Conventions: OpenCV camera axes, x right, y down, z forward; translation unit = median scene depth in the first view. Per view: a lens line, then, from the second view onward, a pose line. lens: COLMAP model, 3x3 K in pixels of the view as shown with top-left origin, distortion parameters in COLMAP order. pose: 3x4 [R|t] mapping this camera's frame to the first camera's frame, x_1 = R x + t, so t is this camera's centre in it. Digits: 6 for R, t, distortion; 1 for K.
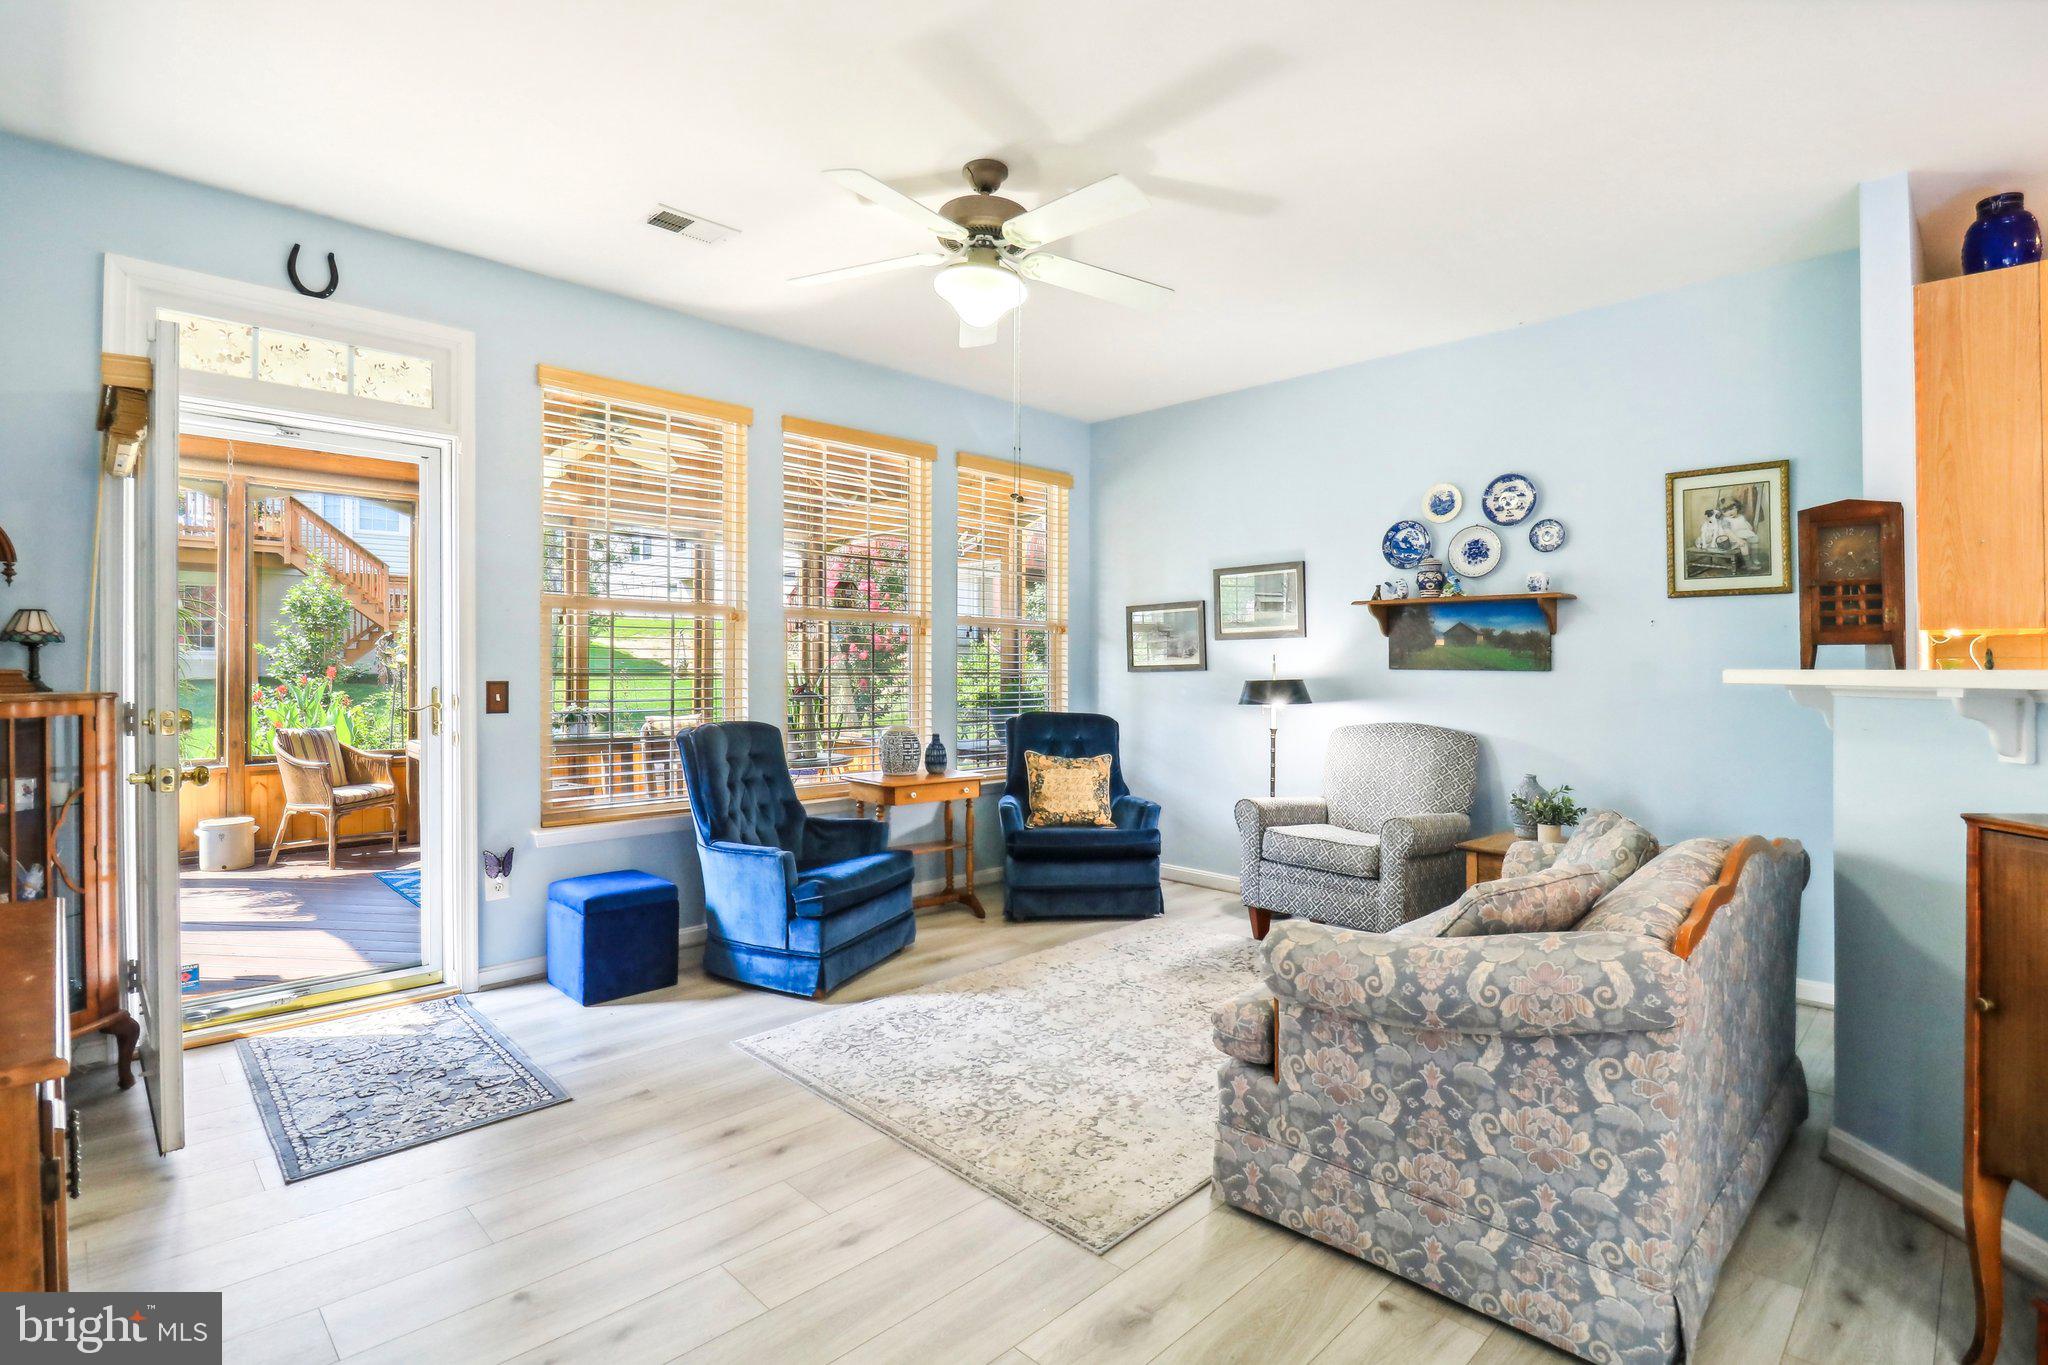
lens RADIAL K [[985.1, 0, 1004.2], [0, 985.1, 670.9], [0, 0, 1]] dist [0.002363, -0.012238]
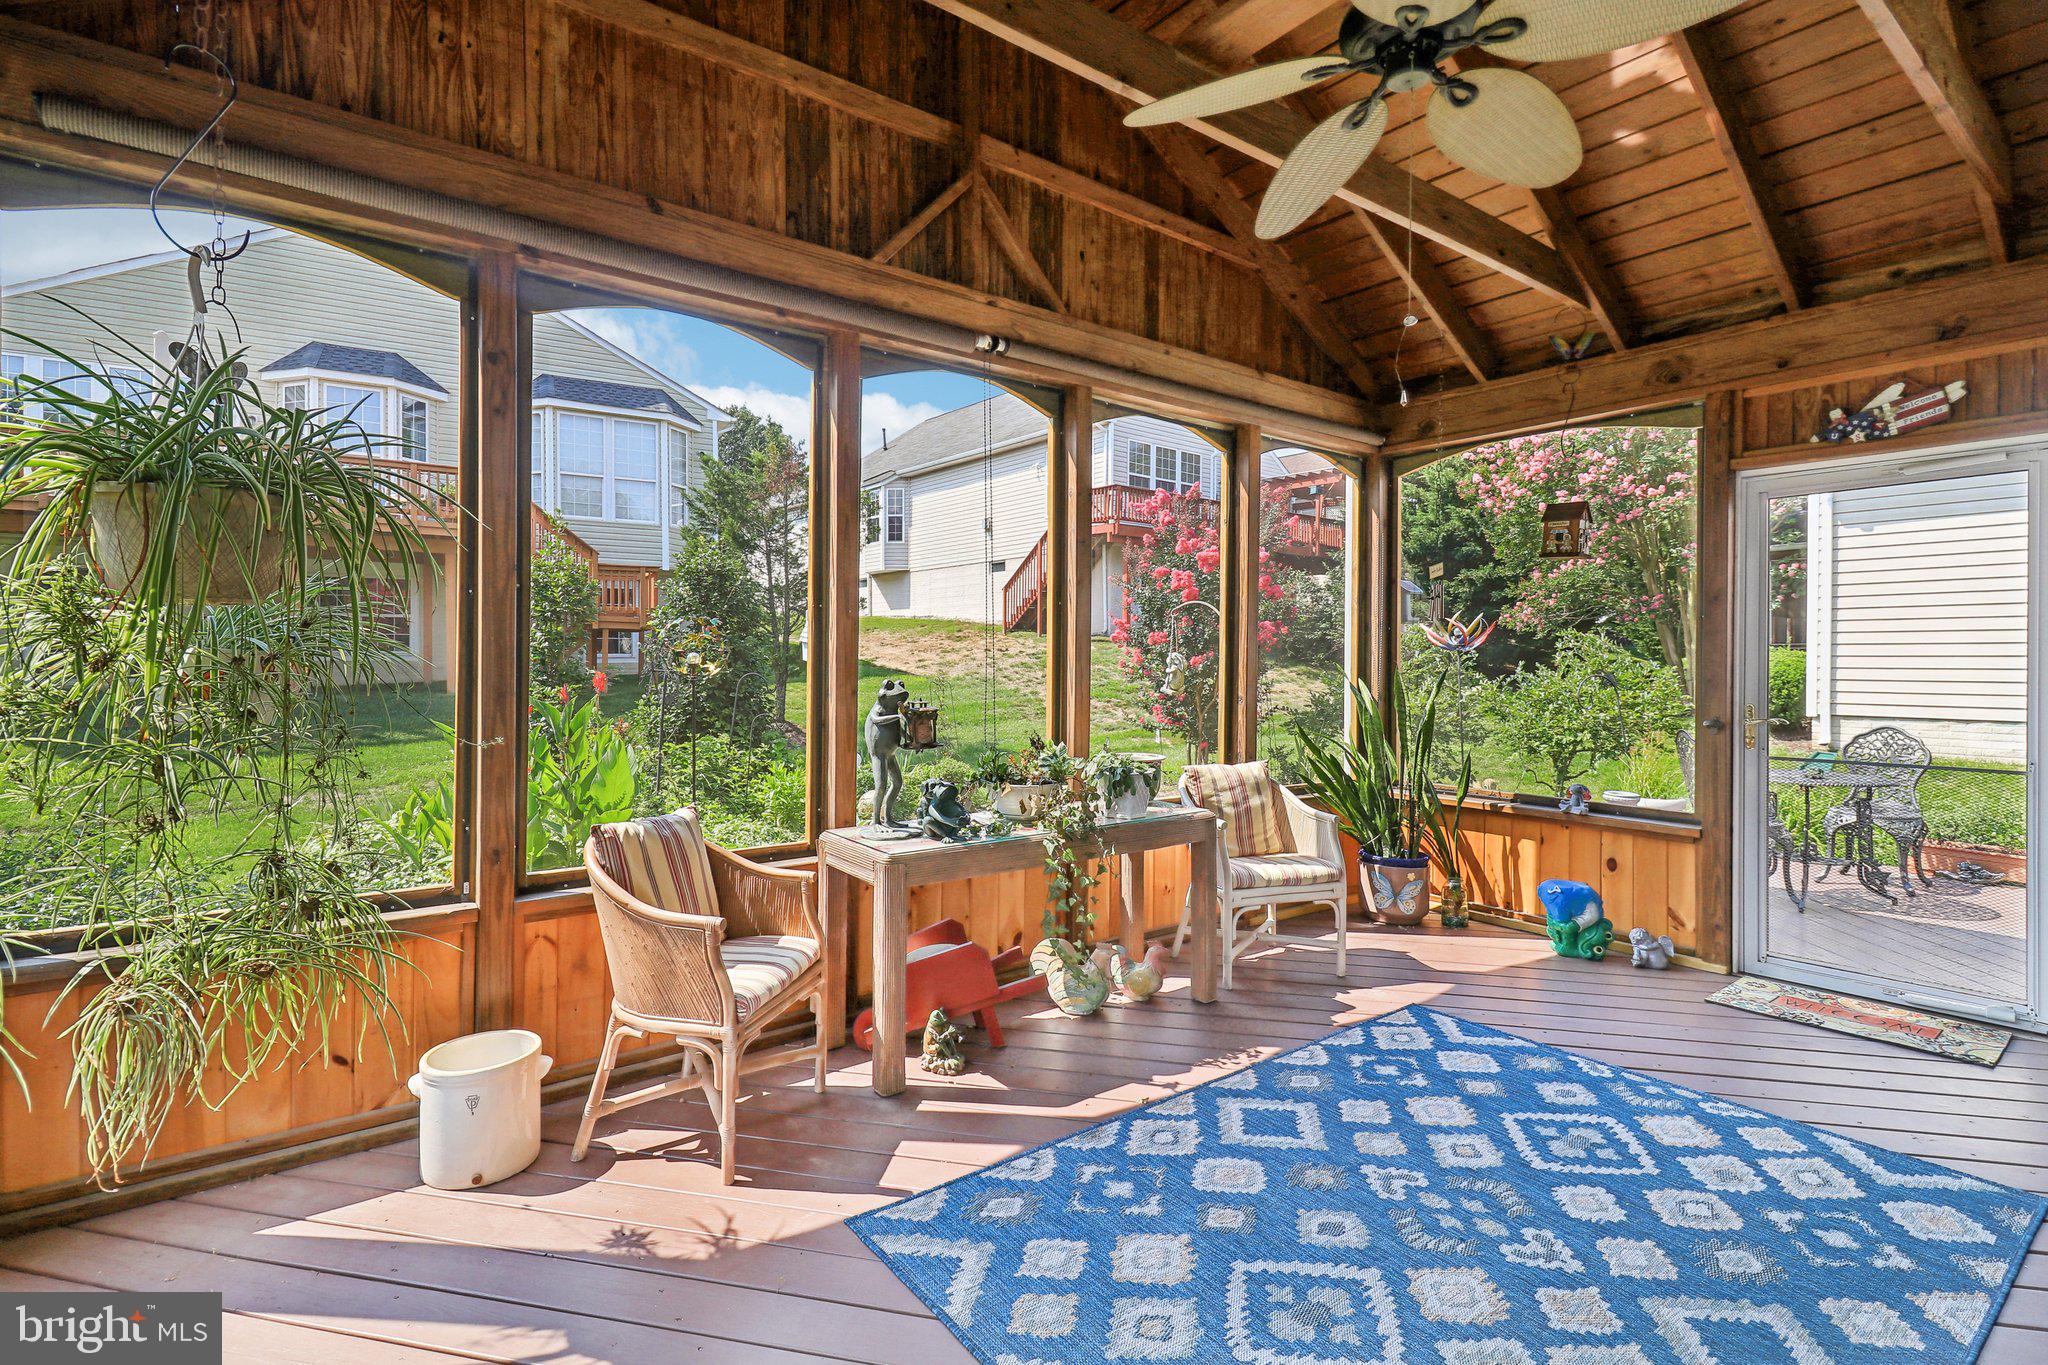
lens RADIAL K [[985.1, 0, 1004.2], [0, 985.1, 670.9], [0, 0, 1]] dist [0.002363, -0.012238]
pose [[0.990847, 0.001845, -0.134978, -0.506253], [-0.002346, 0.999991, -0.003552, -0.004933], [0.134970, 0.003836, 0.990842, 0.604164]]
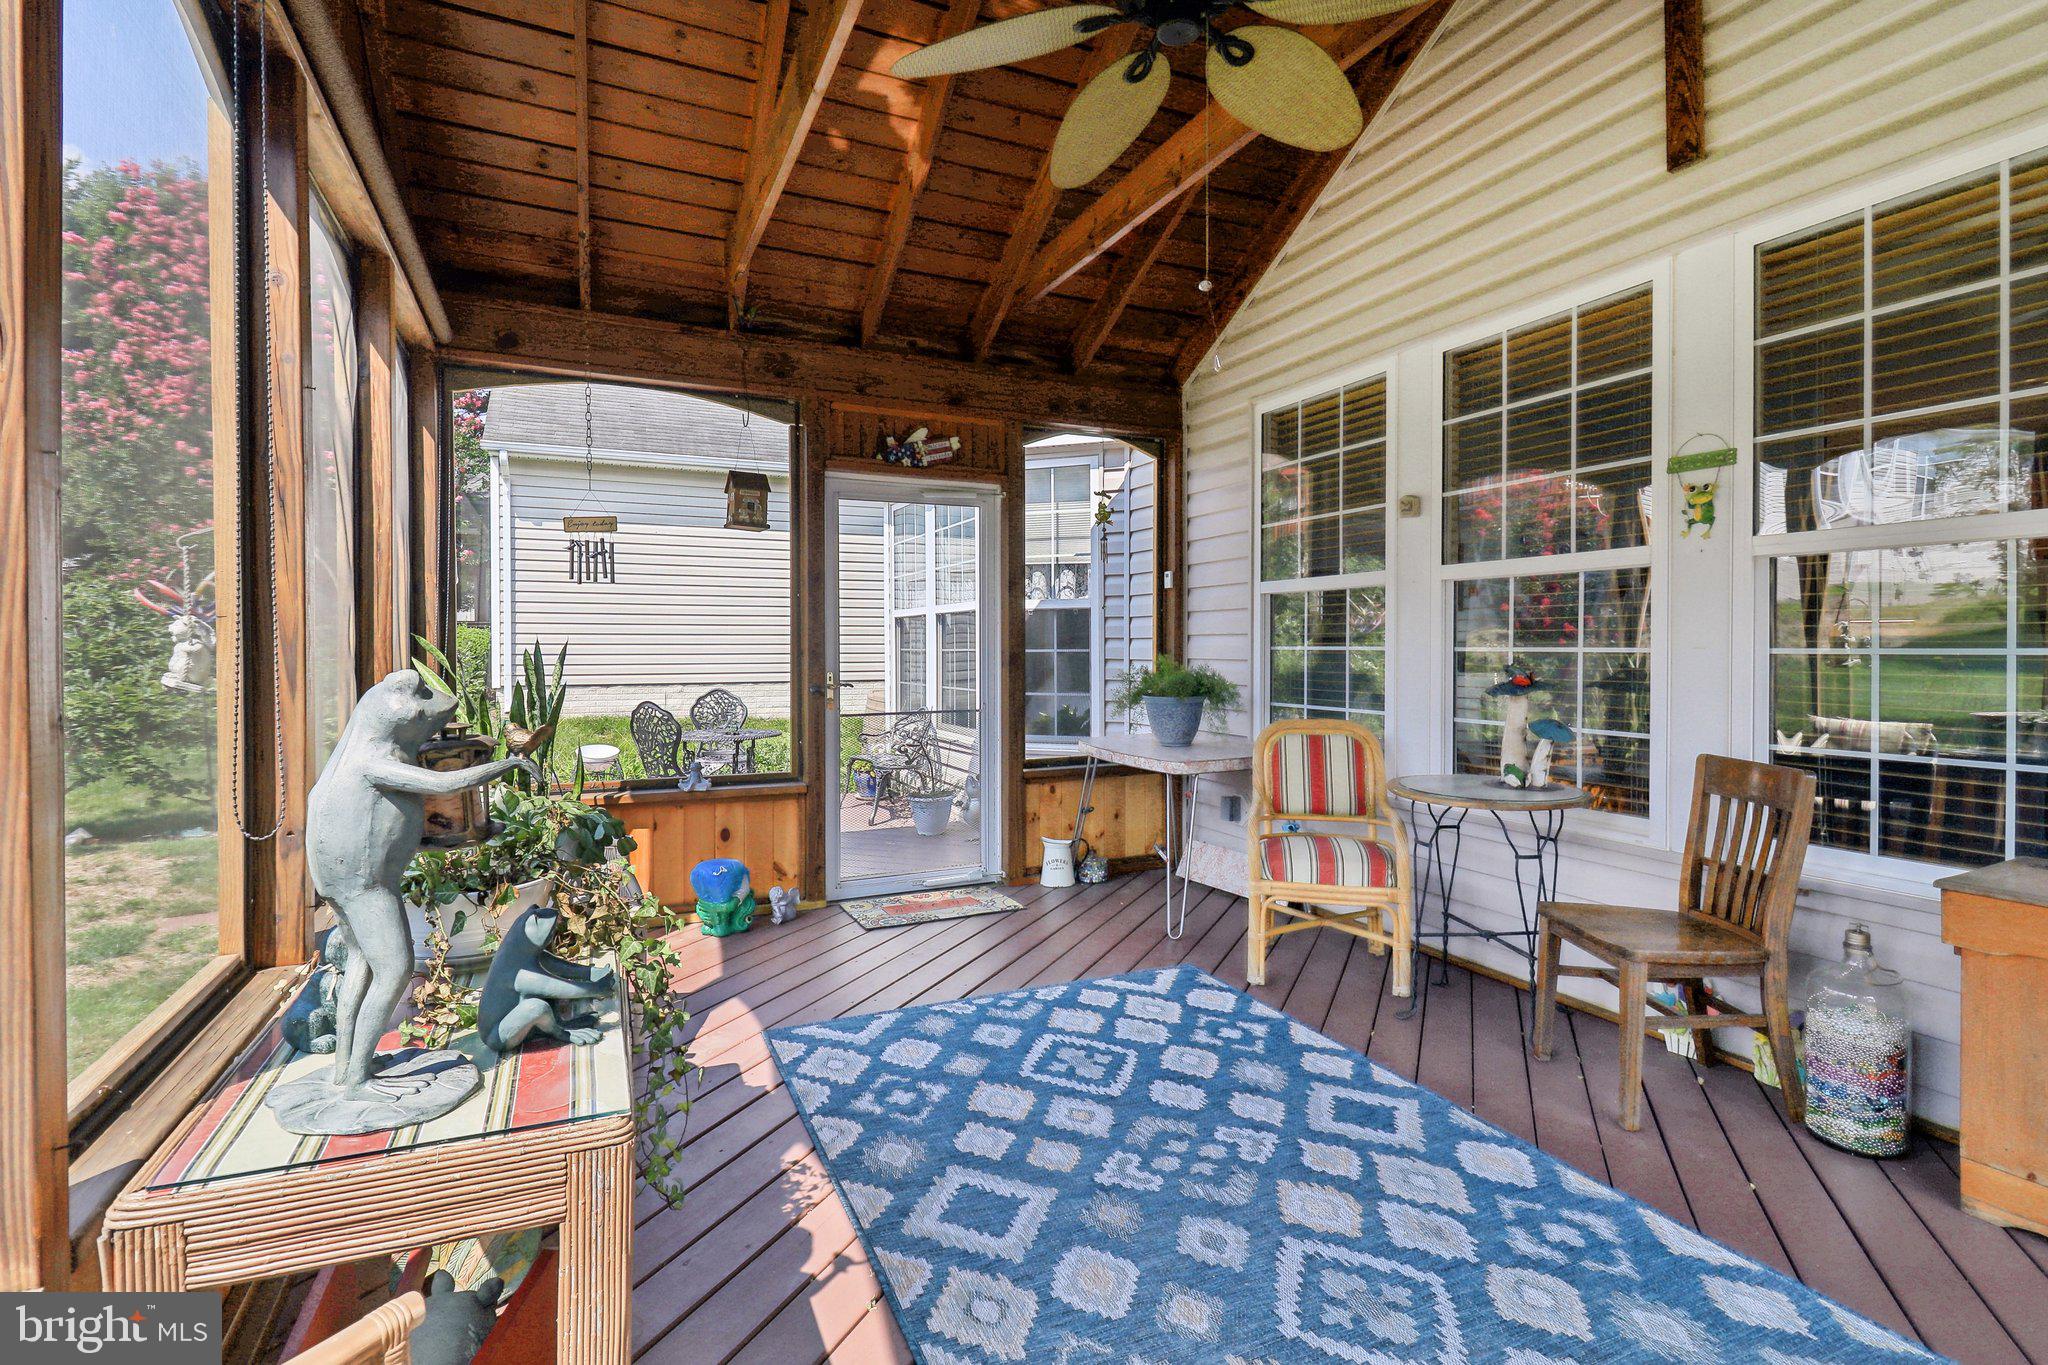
lens RADIAL K [[968.2, 0, 1009.0], [0, 968.2, 659.7], [0, 0, 1]] dist [0.017408, -0.012168]
pose [[0.332449, -0.018003, 0.942949, -1.038910], [0.011753, 0.999819, 0.014945, -0.006063], [-0.943048, 0.006114, 0.332600, 1.275055]]
